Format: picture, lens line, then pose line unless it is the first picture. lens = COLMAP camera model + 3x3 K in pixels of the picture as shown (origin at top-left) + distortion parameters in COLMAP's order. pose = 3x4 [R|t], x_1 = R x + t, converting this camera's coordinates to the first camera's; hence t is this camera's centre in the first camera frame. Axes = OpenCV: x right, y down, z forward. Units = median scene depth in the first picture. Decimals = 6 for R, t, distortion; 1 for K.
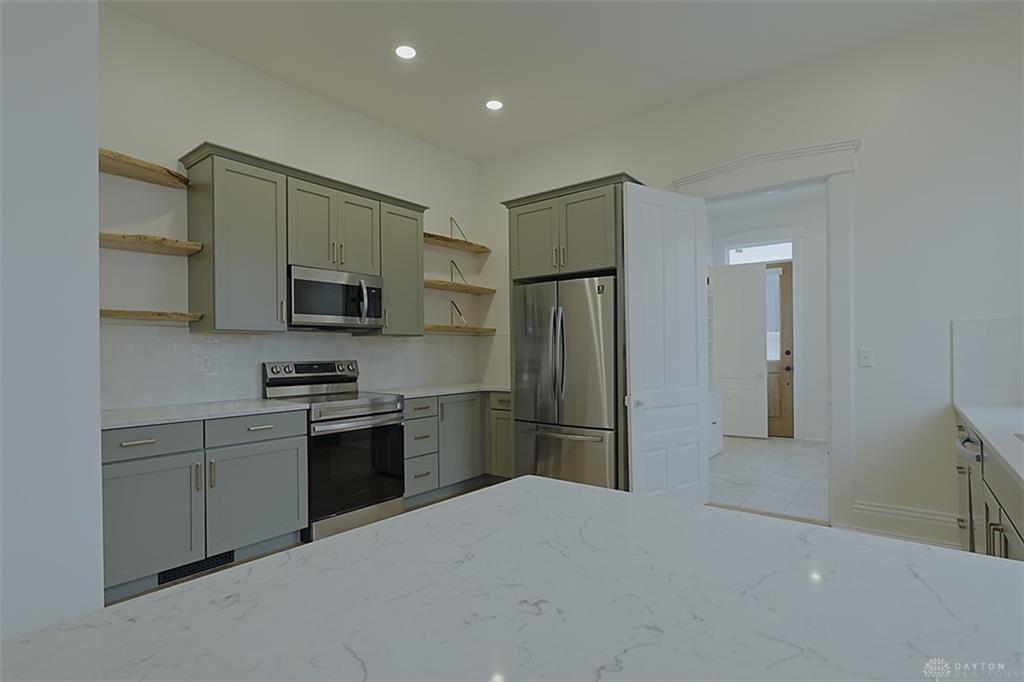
lens RADIAL K [[495.8, 0, 512.0], [0, 495.8, 347.4], [0, 0, 1]] dist [0.001102, 0.000390]
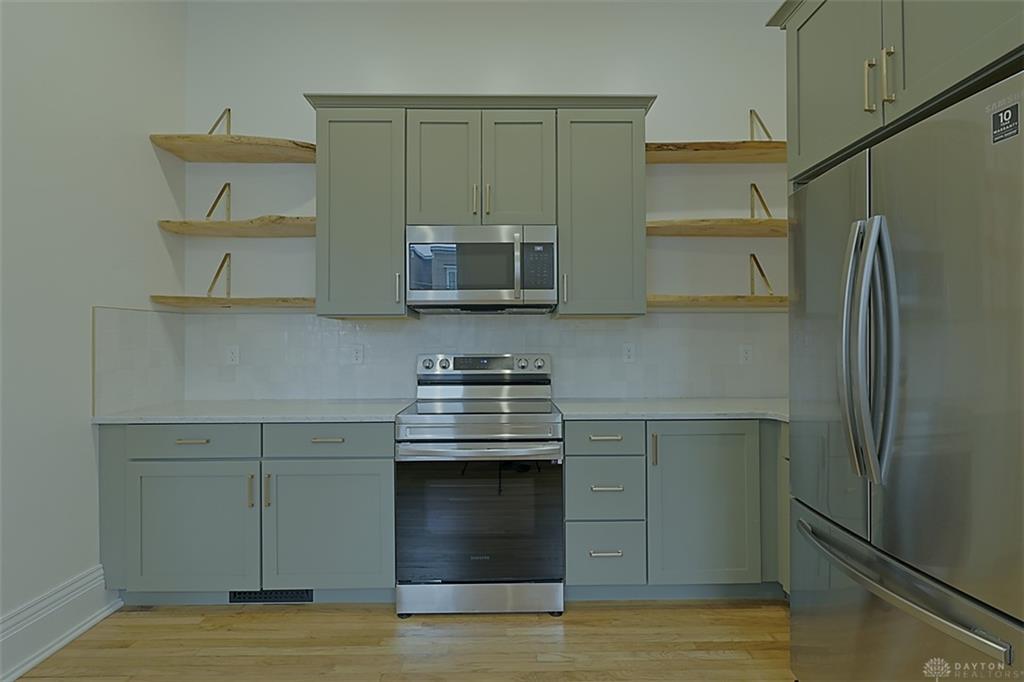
lens RADIAL K [[495.8, 0, 512.4], [0, 495.8, 337.0], [0, 0, 1]] dist [0.001102, 0.000390]
pose [[0.630753, -0.002942, -0.775978, 0.212023], [0.004625, 0.999989, -0.000033, 0.002615], [0.775970, -0.003568, 0.630760, 0.582166]]
